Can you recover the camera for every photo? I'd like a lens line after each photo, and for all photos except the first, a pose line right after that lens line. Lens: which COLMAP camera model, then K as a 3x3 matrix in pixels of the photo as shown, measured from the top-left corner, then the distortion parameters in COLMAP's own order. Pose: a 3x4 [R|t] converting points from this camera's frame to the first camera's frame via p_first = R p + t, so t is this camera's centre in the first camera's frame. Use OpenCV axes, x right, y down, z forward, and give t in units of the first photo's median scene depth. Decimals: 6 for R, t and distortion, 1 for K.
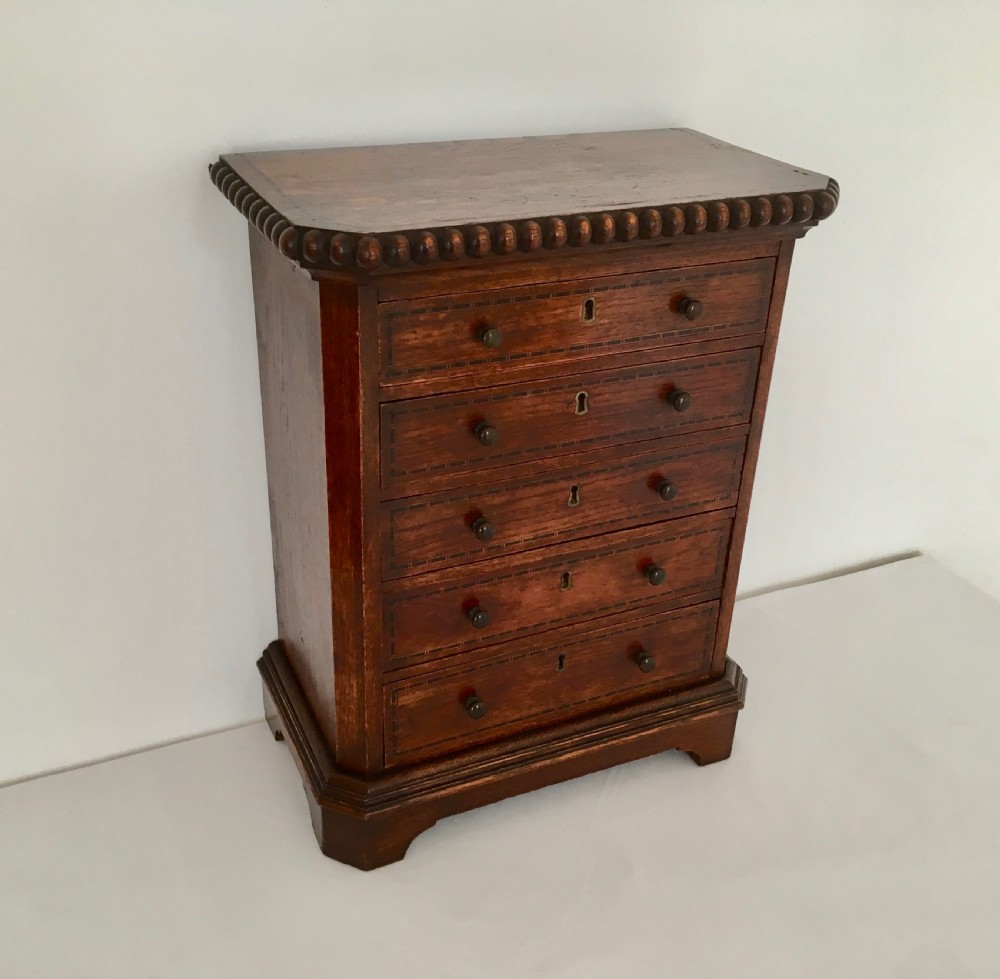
lens RADIAL K [[1160.2, 0, 499.7], [0, 1160.2, 496.1], [0, 0, 1]] dist [0.026037, 0.000000]
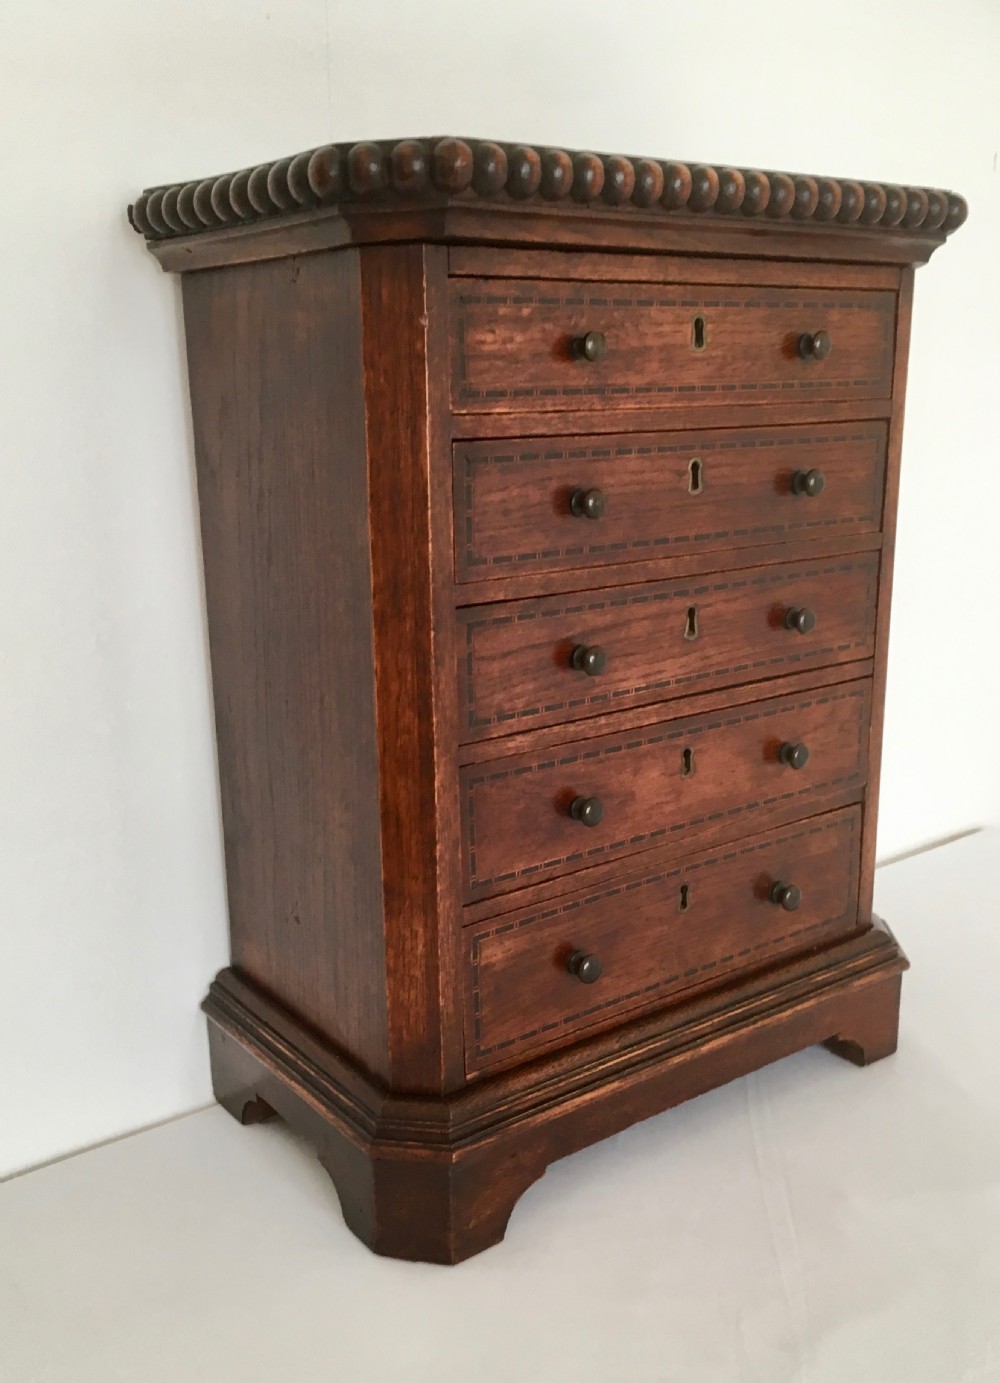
lens RADIAL K [[1310.6, 0, 472.5], [0, 1310.6, 721.8], [0, 0, 1]] dist [0.038475, 0.000000]
pose [[0.979632, -0.103631, 0.171995, -0.214262], [0.142640, 0.962006, -0.232806, 0.229318], [-0.141335, 0.252597, 0.957193, 0.278127]]
